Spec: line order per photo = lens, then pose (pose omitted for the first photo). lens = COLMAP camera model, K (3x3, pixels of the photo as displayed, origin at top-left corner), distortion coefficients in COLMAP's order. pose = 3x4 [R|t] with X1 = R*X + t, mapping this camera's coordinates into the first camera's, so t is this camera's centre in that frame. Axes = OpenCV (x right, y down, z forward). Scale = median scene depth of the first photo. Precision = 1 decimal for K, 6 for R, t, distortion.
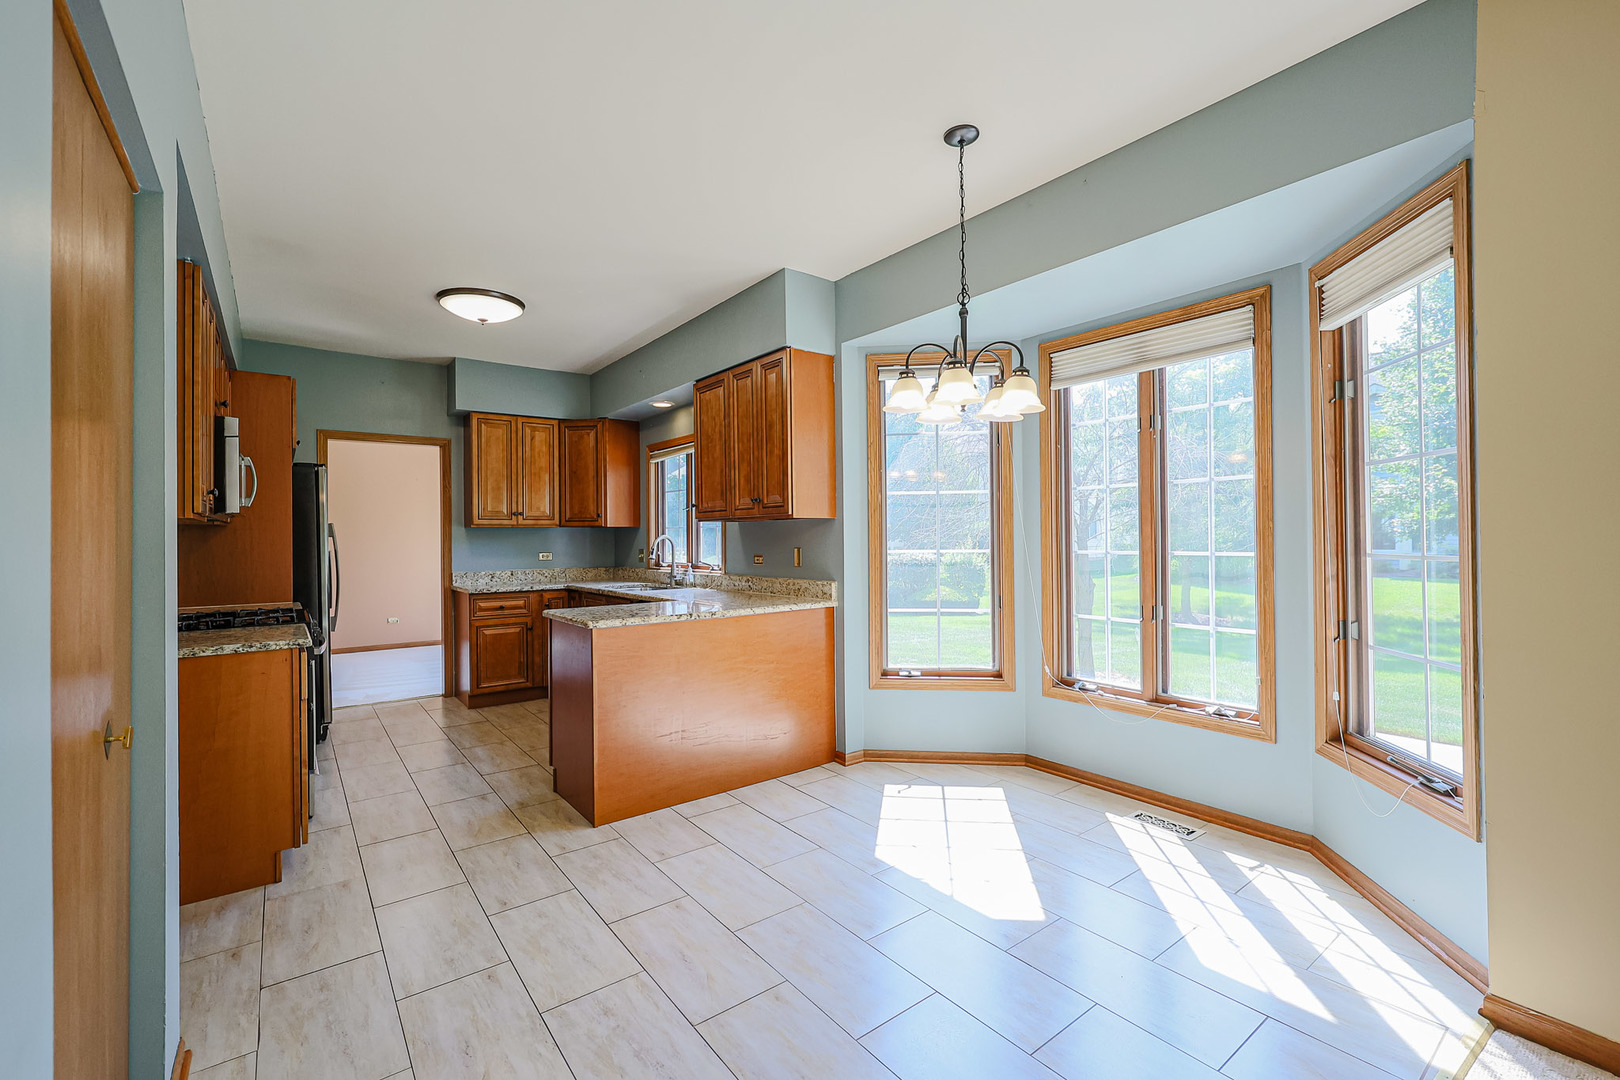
lens RADIAL K [[691.1, 0, 807.2], [0, 691.1, 538.2], [0, 0, 1]] dist [0.000388, -0.000448]
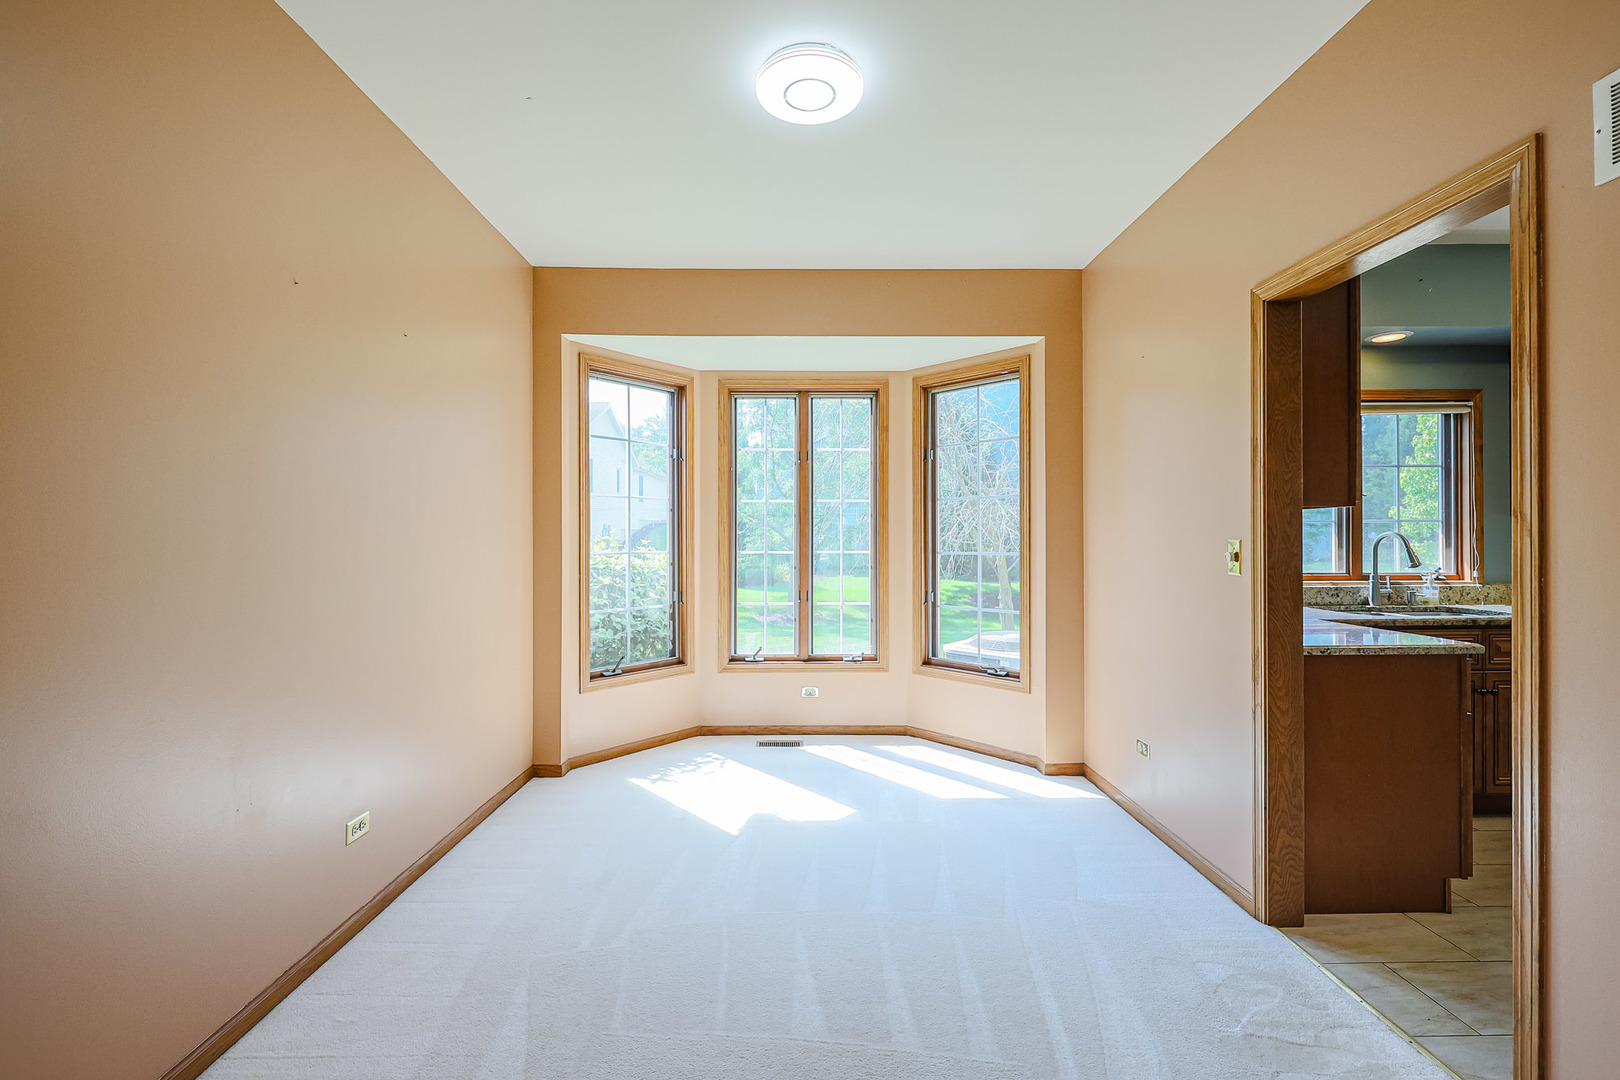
lens RADIAL K [[691.1, 0, 807.2], [0, 691.1, 538.2], [0, 0, 1]] dist [0.000388, -0.000448]
pose [[0.593919, 0.006737, 0.804497, -1.022385], [-0.000711, 0.999969, -0.007849, 0.007569], [-0.804525, 0.004090, 0.593905, 0.994238]]
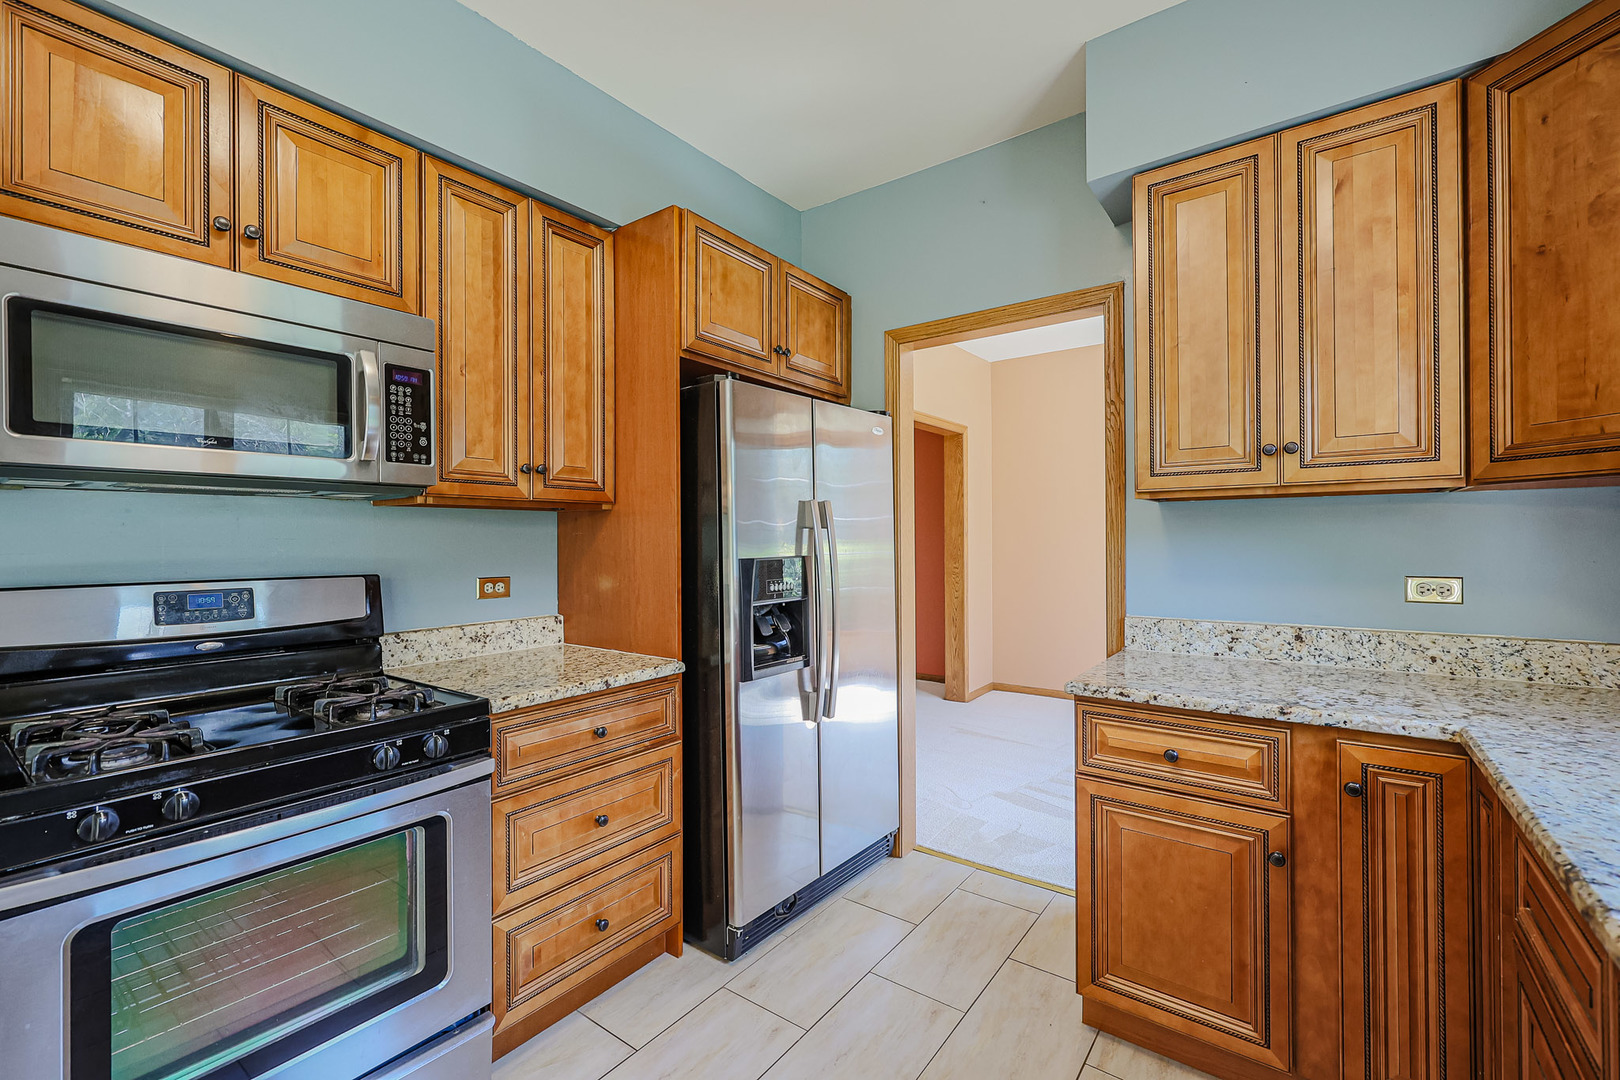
lens RADIAL K [[691.1, 0, 807.2], [0, 691.1, 538.2], [0, 0, 1]] dist [0.000388, -0.000448]
pose [[0.275869, 0.003699, -0.961188, -0.183032], [0.000693, 0.999992, 0.004047, 0.002812], [0.961195, -0.001782, 0.275864, 0.718559]]
